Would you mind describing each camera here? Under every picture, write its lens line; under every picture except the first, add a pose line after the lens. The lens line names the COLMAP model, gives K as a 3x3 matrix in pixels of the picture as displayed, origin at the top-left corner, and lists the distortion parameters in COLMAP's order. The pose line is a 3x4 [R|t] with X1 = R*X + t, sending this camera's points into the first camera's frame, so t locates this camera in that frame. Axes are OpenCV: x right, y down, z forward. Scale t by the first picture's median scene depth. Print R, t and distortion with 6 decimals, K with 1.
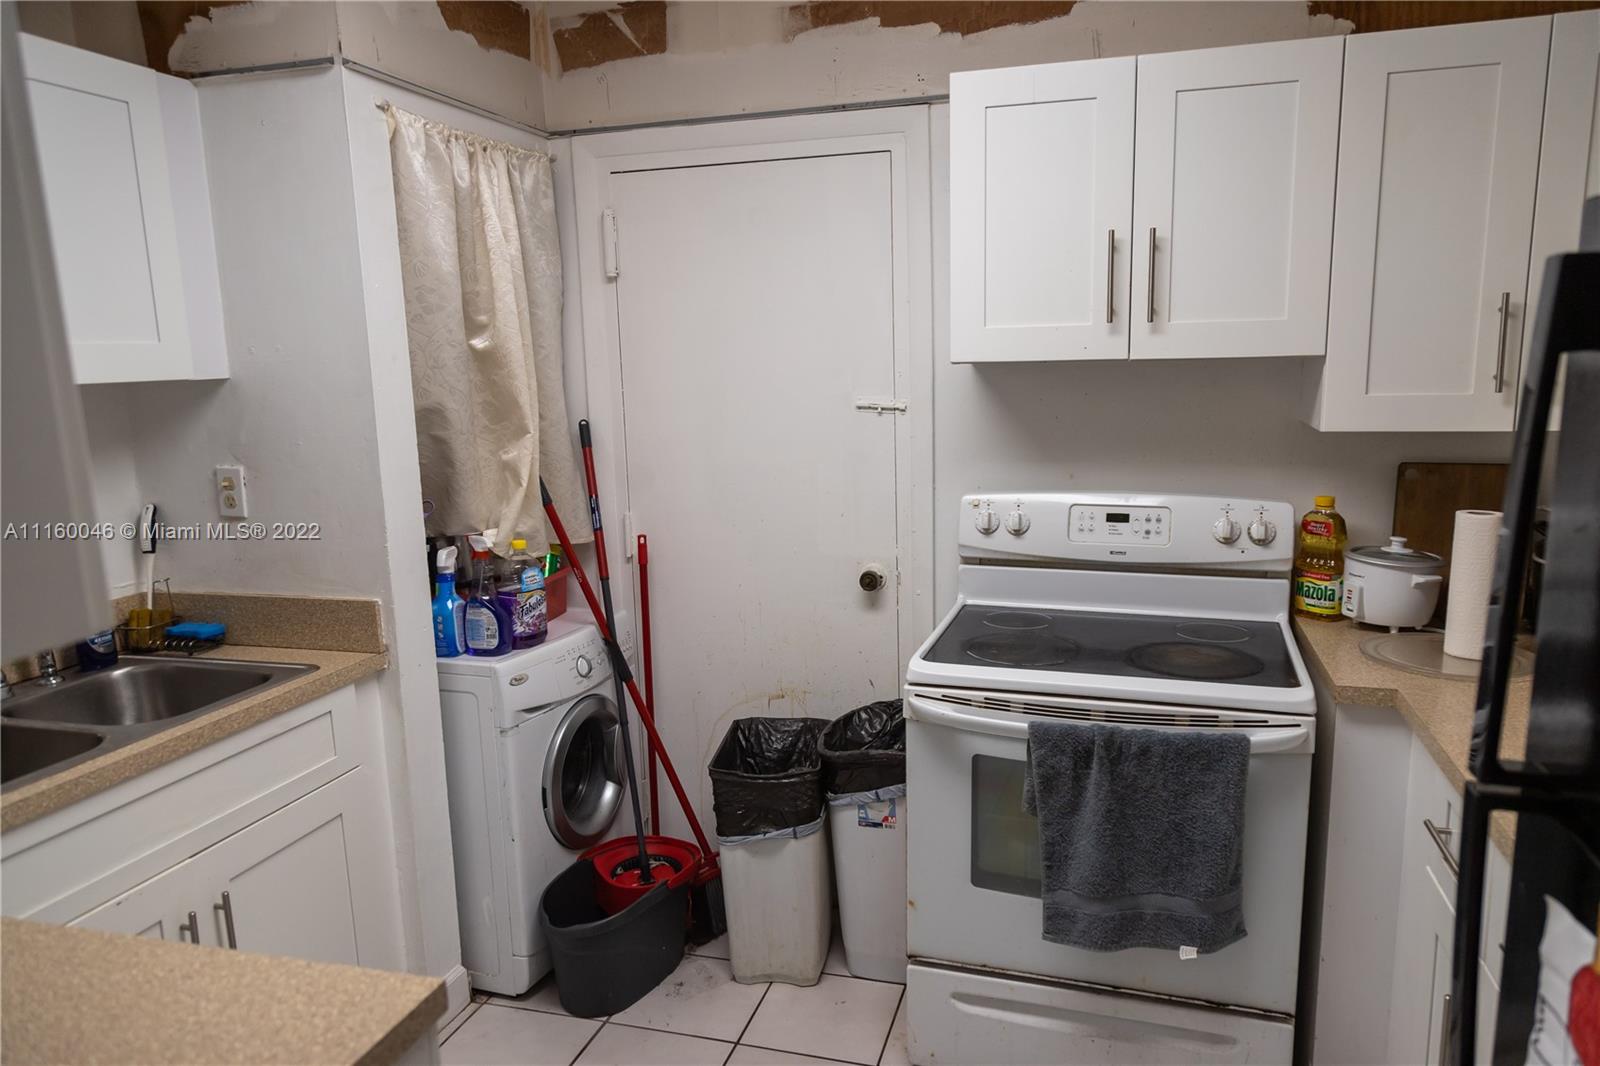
lens RADIAL K [[1096.8, 0, 806.8], [0, 1096.8, 539.2], [0, 0, 1]] dist [0.003339, 0.003095]
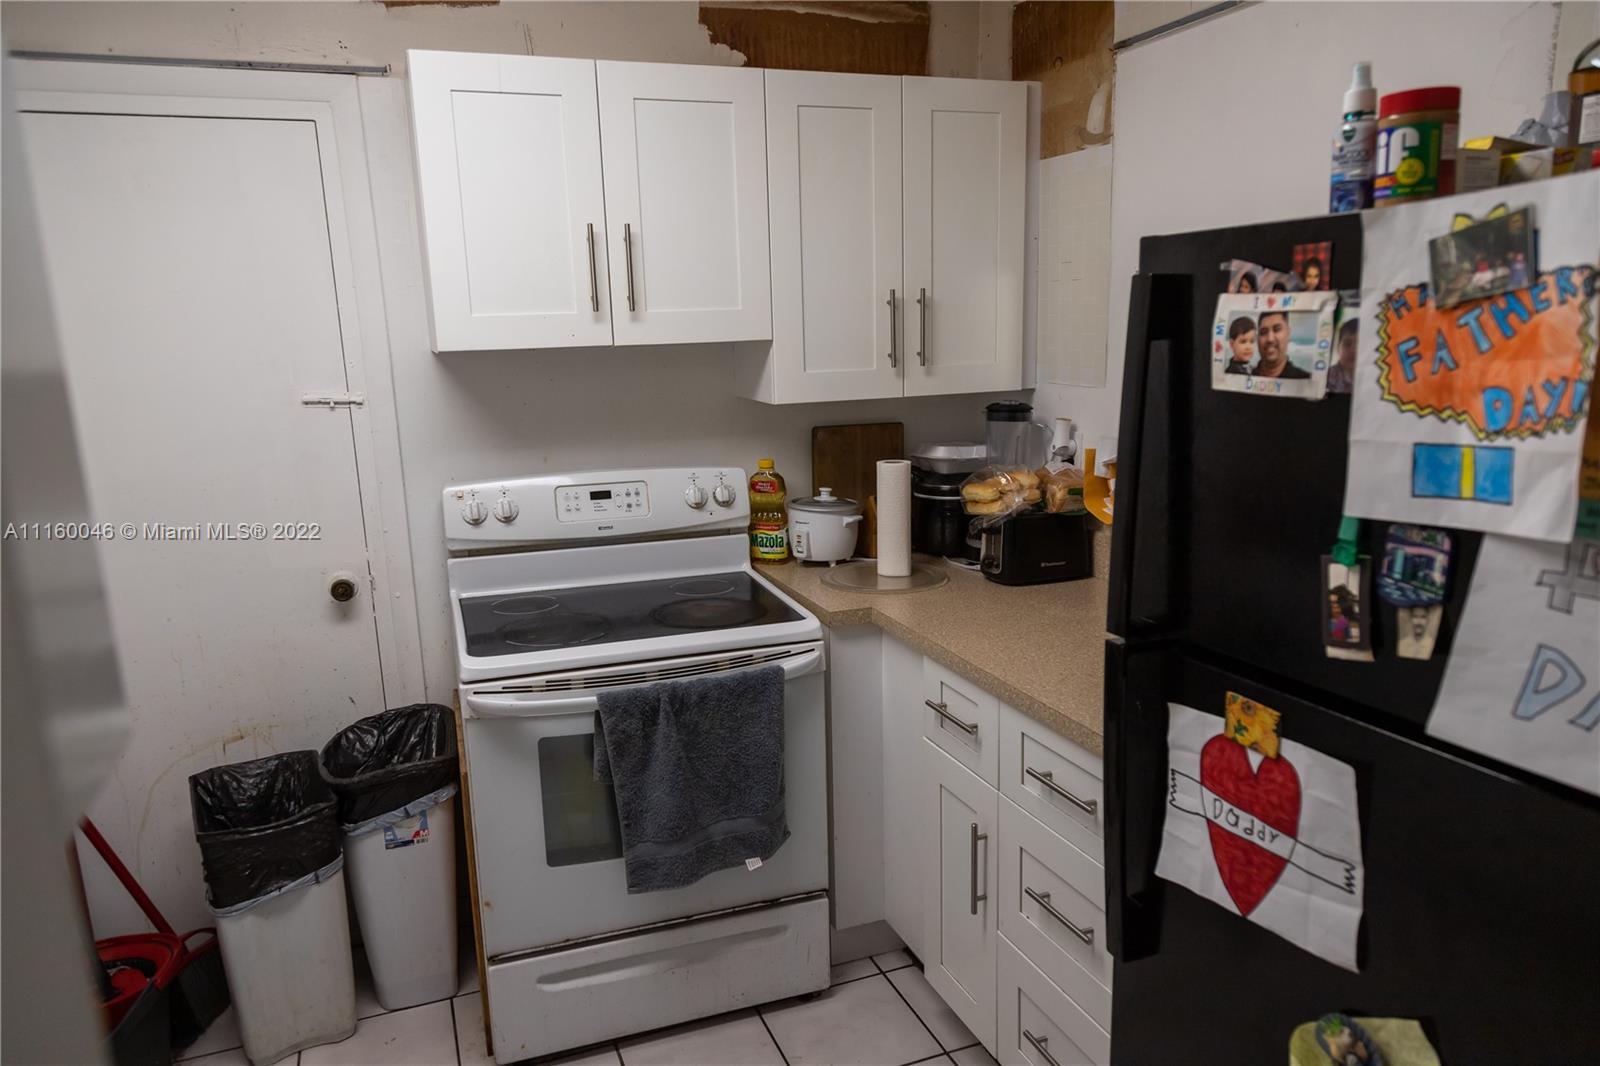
lens RADIAL K [[1096.8, 0, 806.7], [0, 1096.8, 539.1], [0, 0, 1]] dist [0.003339, 0.003095]
pose [[0.795607, -0.119703, 0.593870, -0.209321], [0.111377, 0.992477, 0.050836, -0.009782], [-0.595487, 0.025698, 0.802954, 0.032477]]
